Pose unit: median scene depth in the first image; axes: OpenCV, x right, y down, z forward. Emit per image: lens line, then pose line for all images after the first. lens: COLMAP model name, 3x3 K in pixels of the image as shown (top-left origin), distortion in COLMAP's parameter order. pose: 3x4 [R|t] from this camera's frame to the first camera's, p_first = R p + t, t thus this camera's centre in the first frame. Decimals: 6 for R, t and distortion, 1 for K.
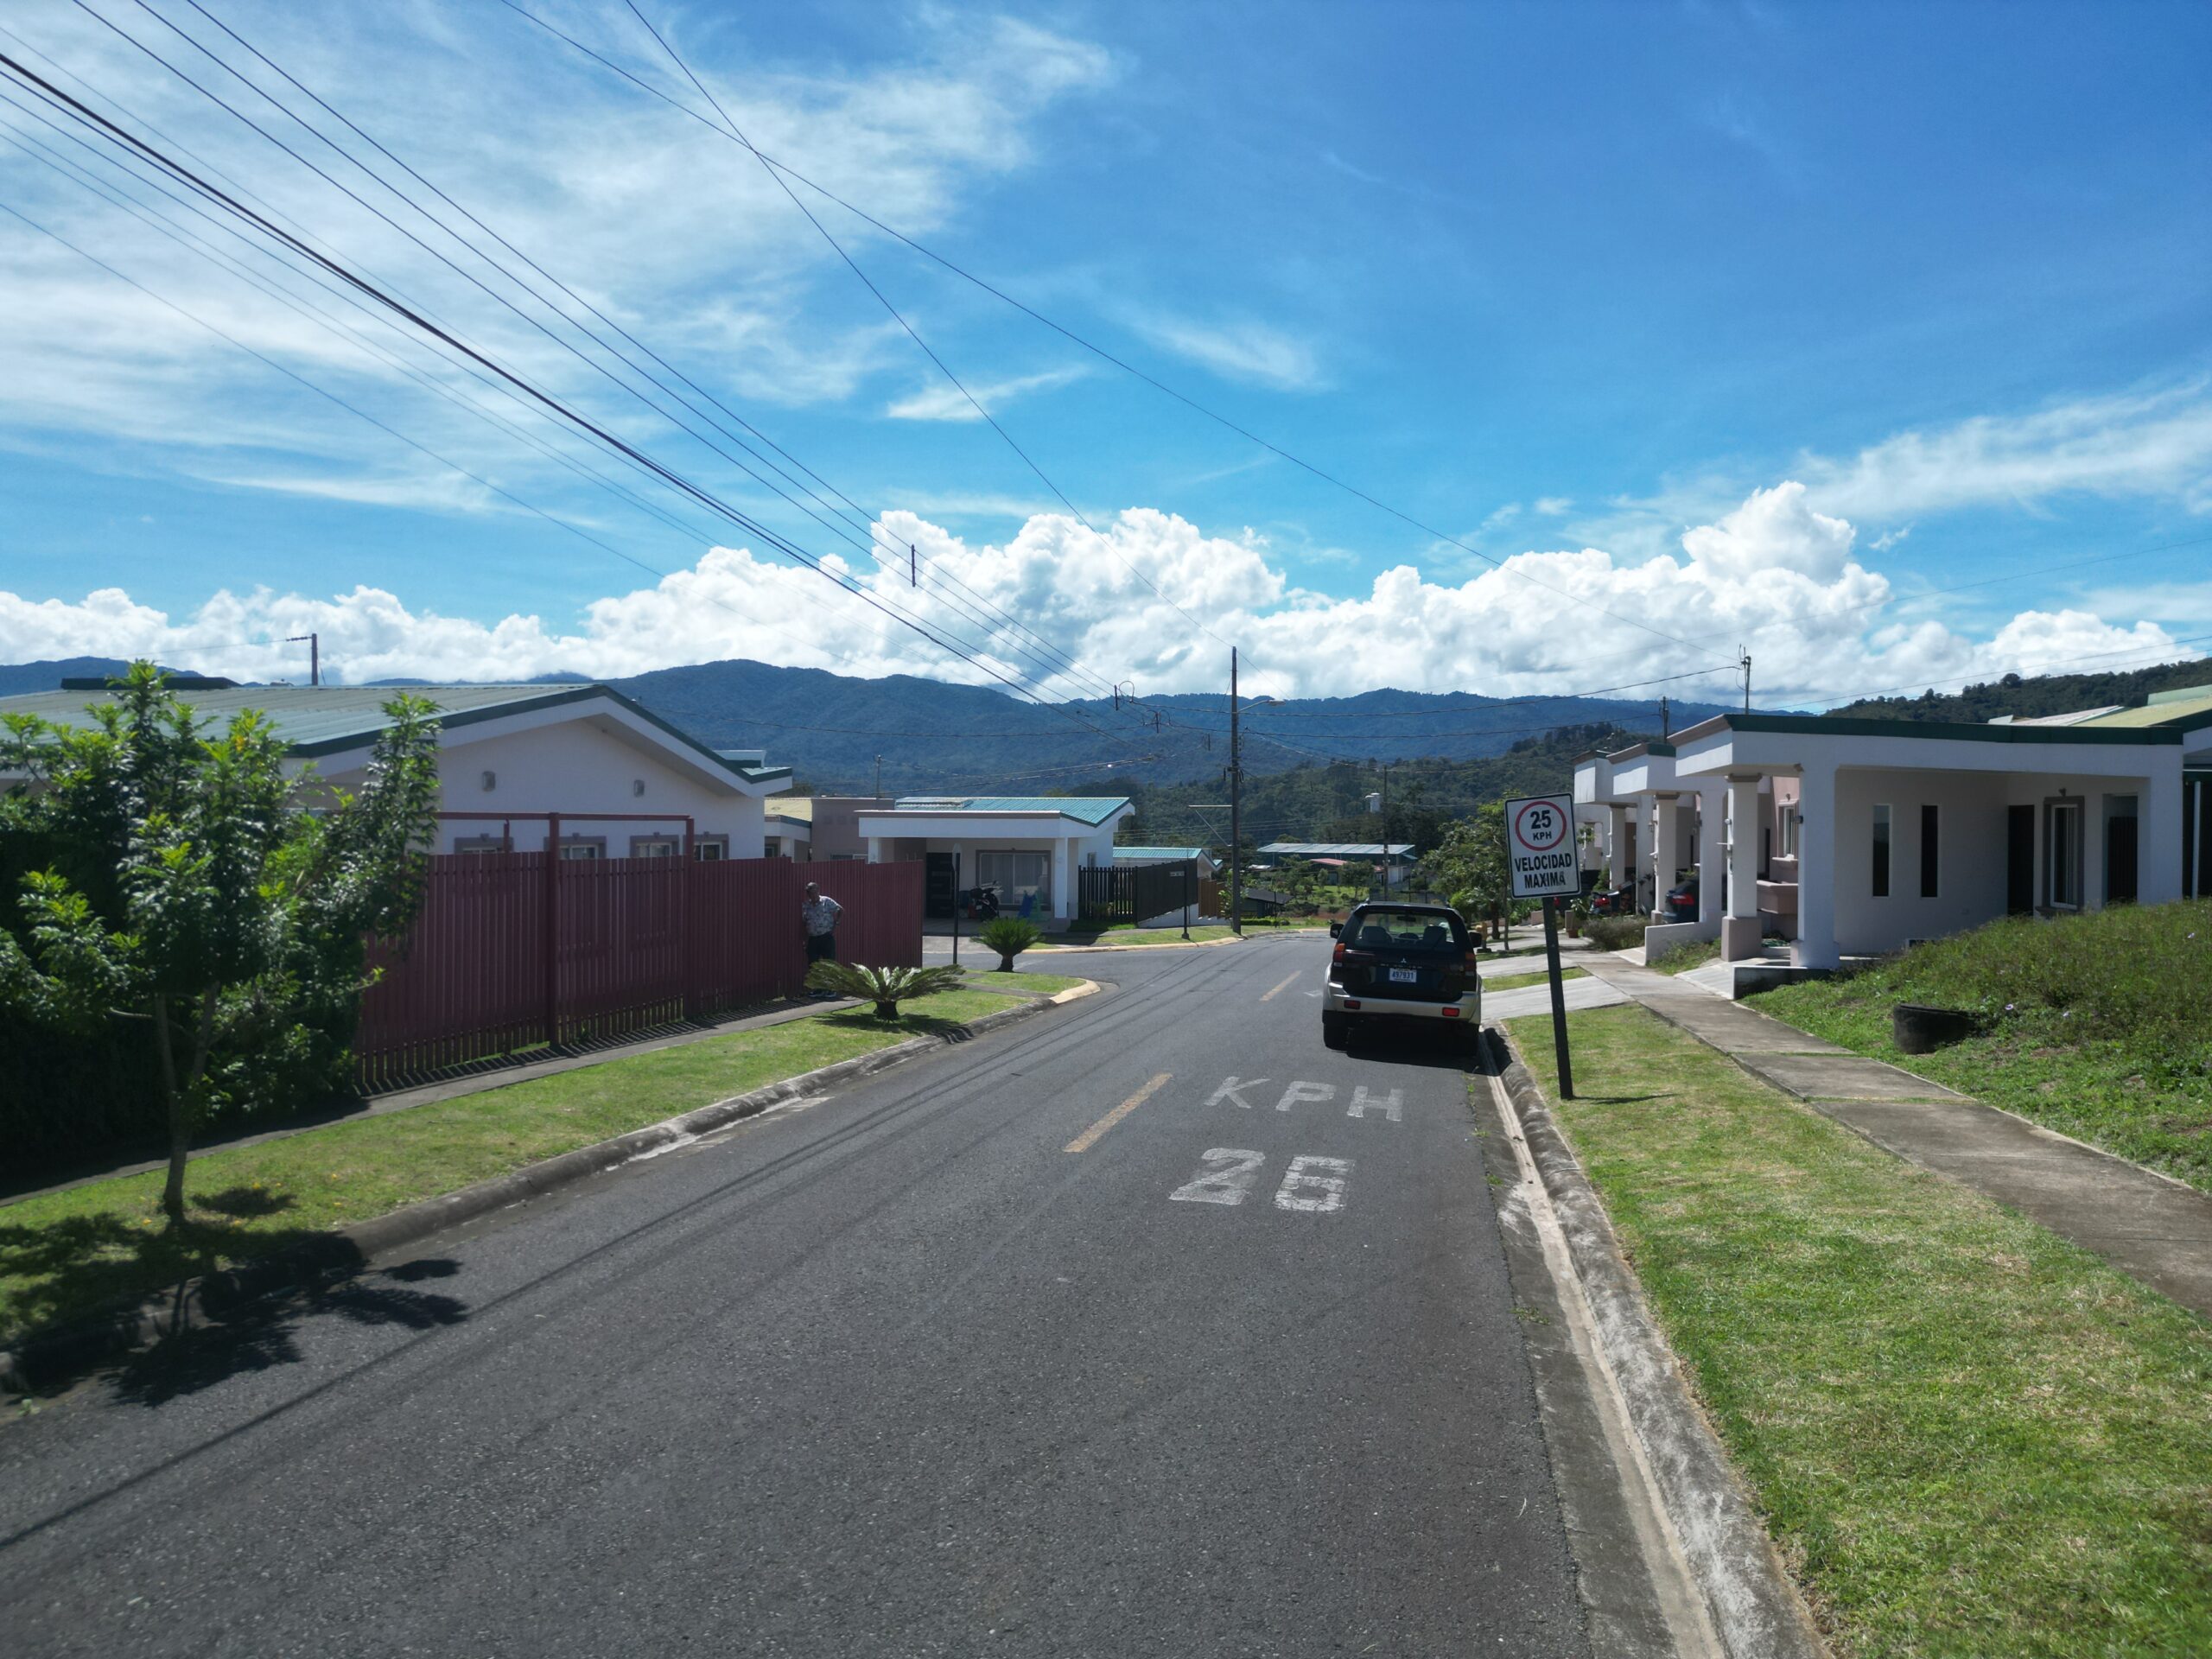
lens RADIAL K [[1553.8, 0, 1106.0], [0, 1553.8, 829.5], [0, 0, 1]] dist [0.076731, -0.070399]
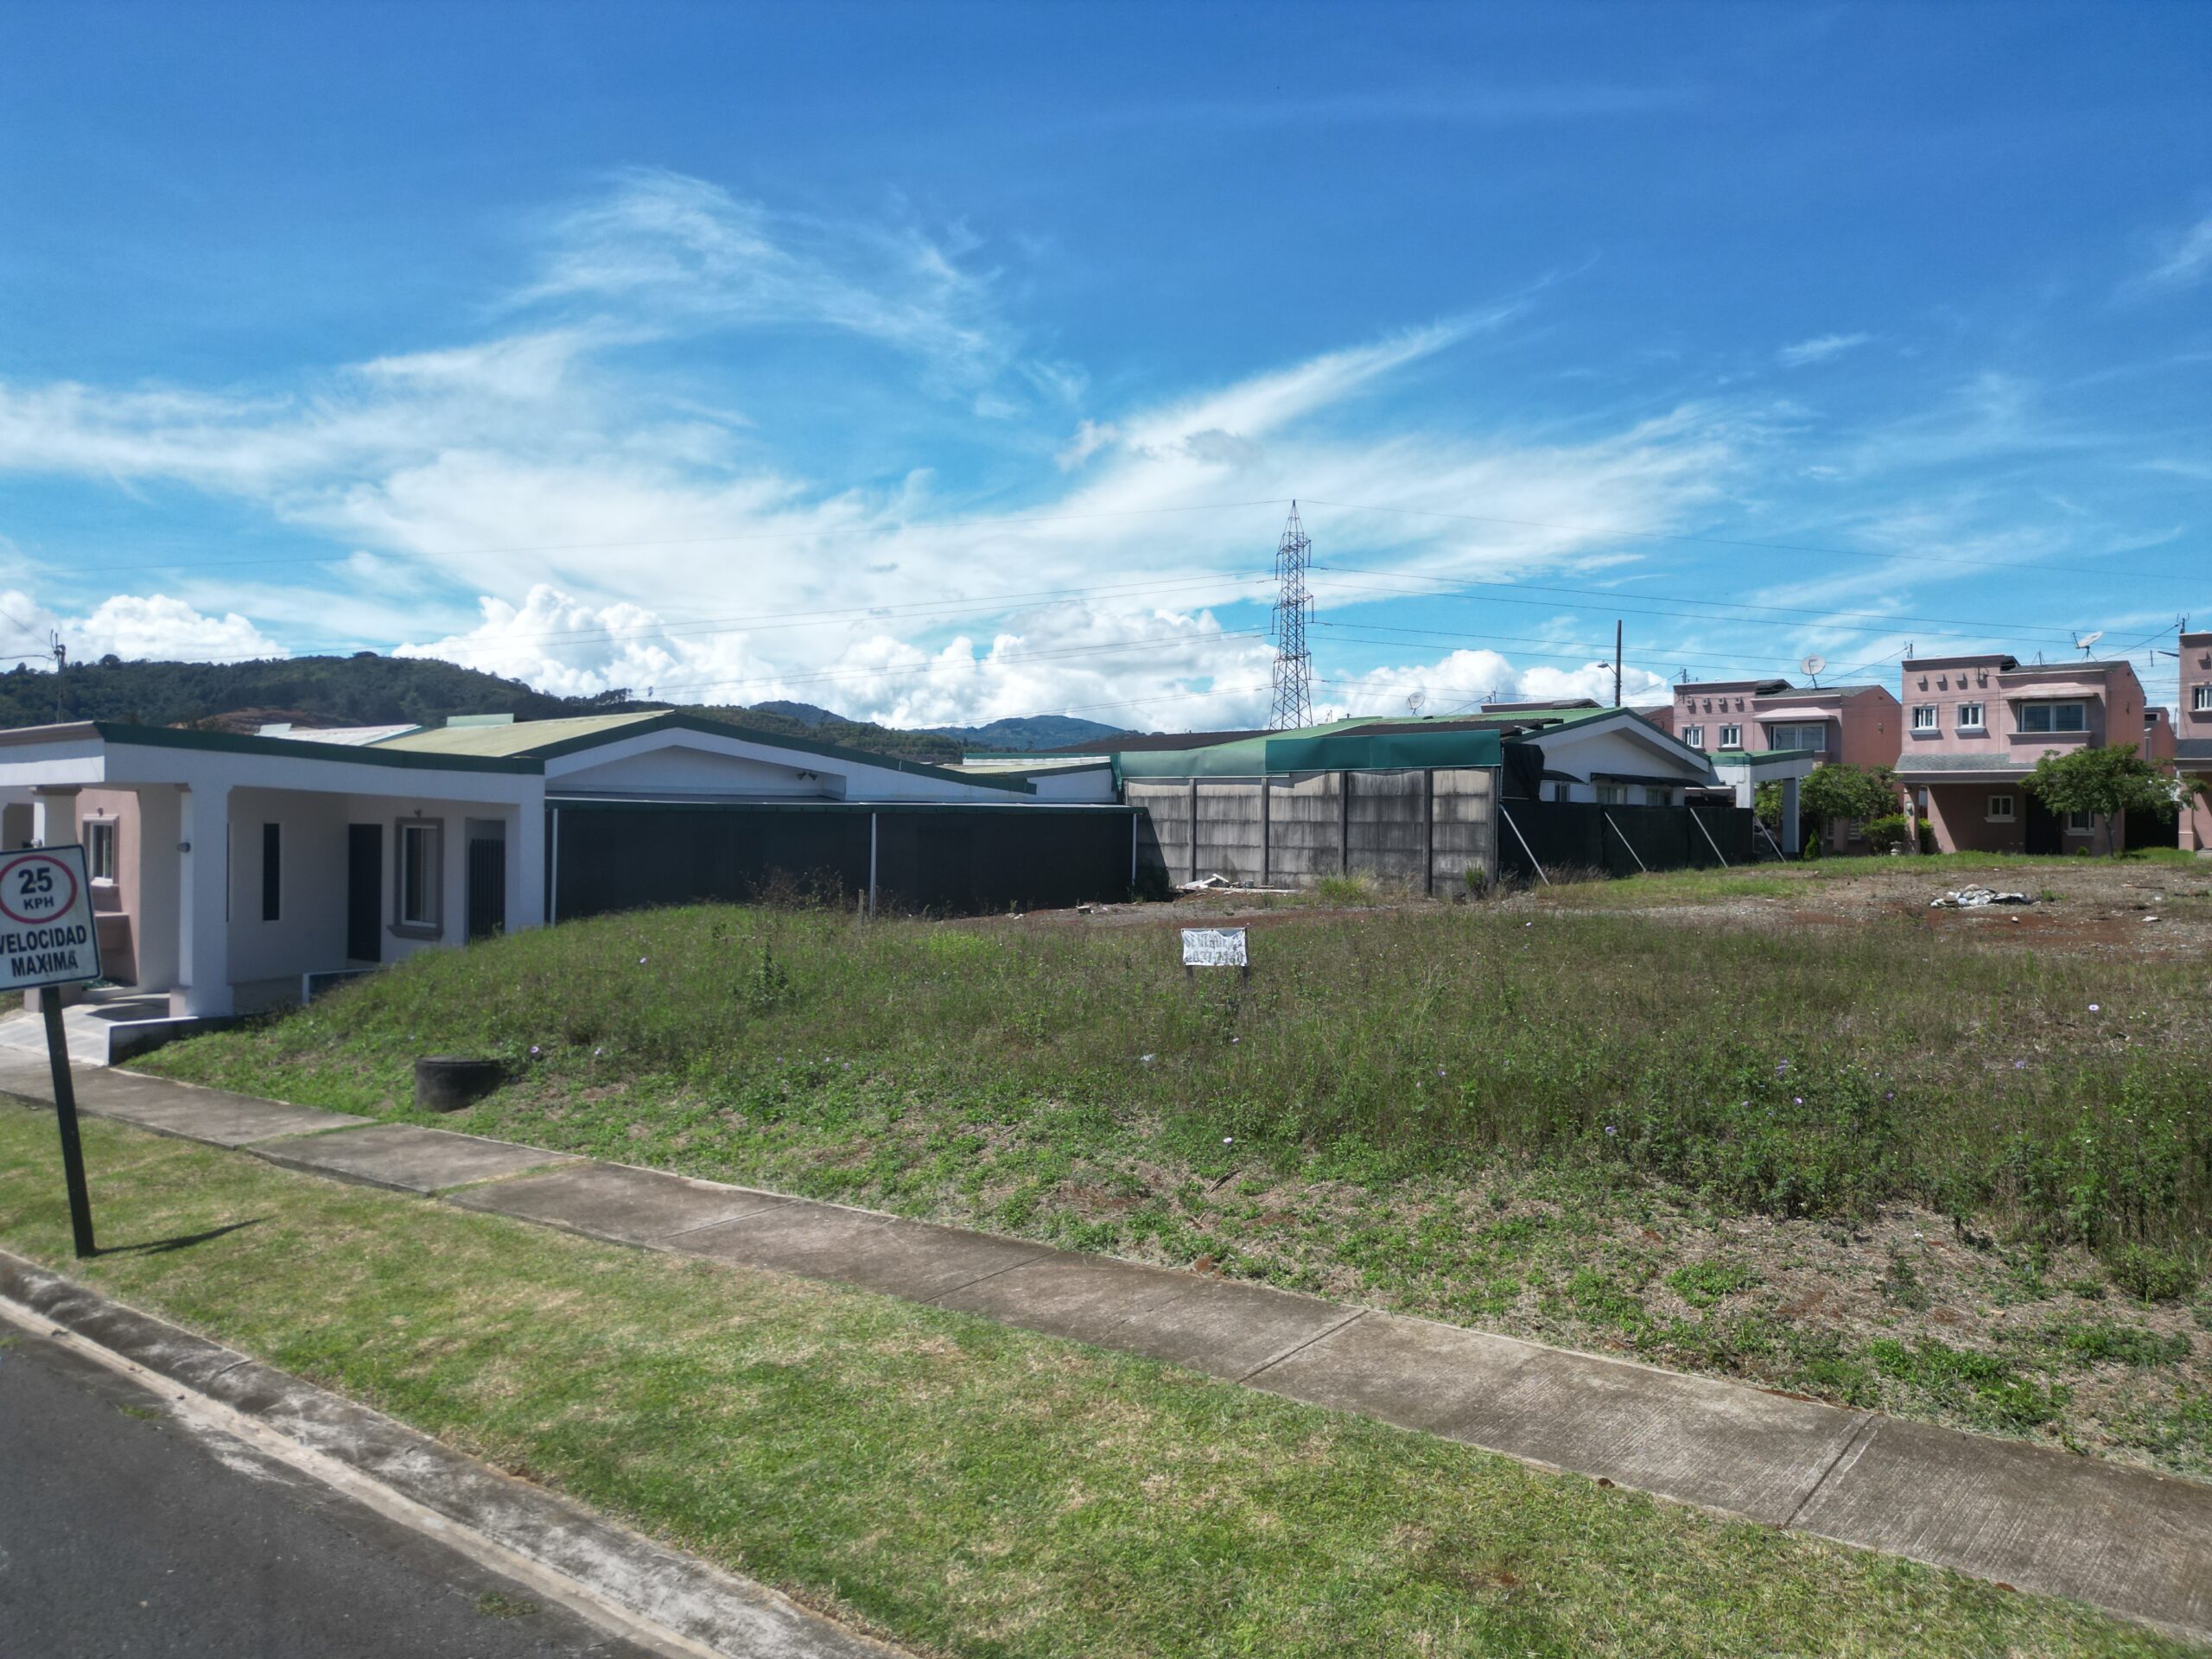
lens RADIAL K [[1553.8, 0, 1106.0], [0, 1553.8, 829.5], [0, 0, 1]] dist [0.076731, -0.070399]
pose [[0.469472, -0.007872, 0.882912, -0.138967], [-0.000507, 0.999958, 0.009185, -0.037080], [-0.882947, -0.004760, 0.469448, 0.210486]]
